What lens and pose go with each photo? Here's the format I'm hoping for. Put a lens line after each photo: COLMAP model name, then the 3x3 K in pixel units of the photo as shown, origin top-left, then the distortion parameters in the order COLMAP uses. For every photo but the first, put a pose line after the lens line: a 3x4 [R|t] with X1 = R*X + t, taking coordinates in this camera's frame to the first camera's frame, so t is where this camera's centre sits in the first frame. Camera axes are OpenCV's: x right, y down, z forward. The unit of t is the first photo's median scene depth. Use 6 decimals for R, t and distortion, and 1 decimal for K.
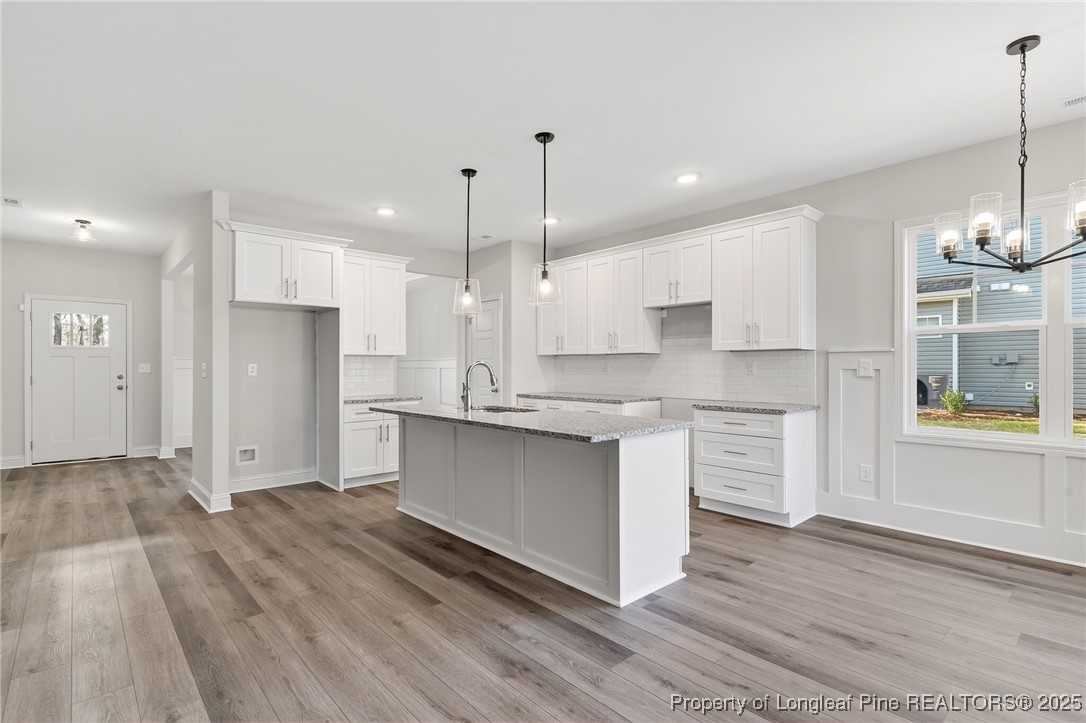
lens RADIAL K [[515.5, 0, 540.7], [0, 515.5, 367.6], [0, 0, 1]] dist [-0.004888, -0.000432]
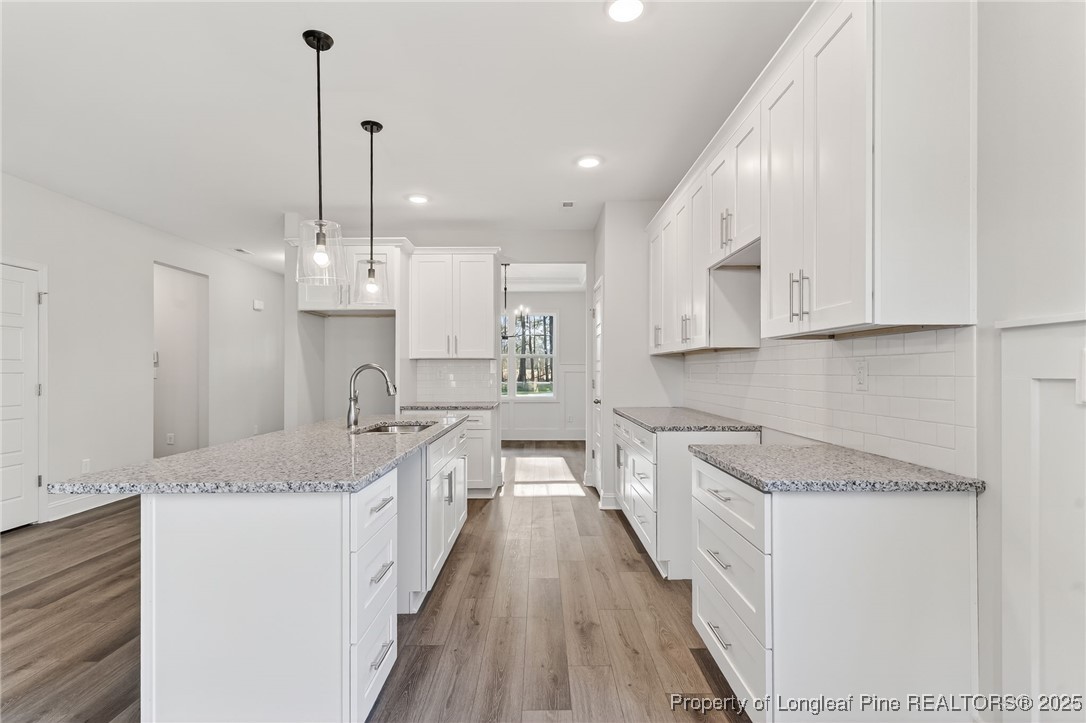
lens RADIAL K [[533.9, 0, 543.0], [0, 533.9, 361.5], [0, 0, 1]] dist [0.001470, -0.001013]
pose [[0.740880, -0.011462, -0.671540, 0.555591], [-0.001563, 0.999822, -0.018790, -0.000887], [0.671636, 0.014970, 0.740730, 0.520343]]
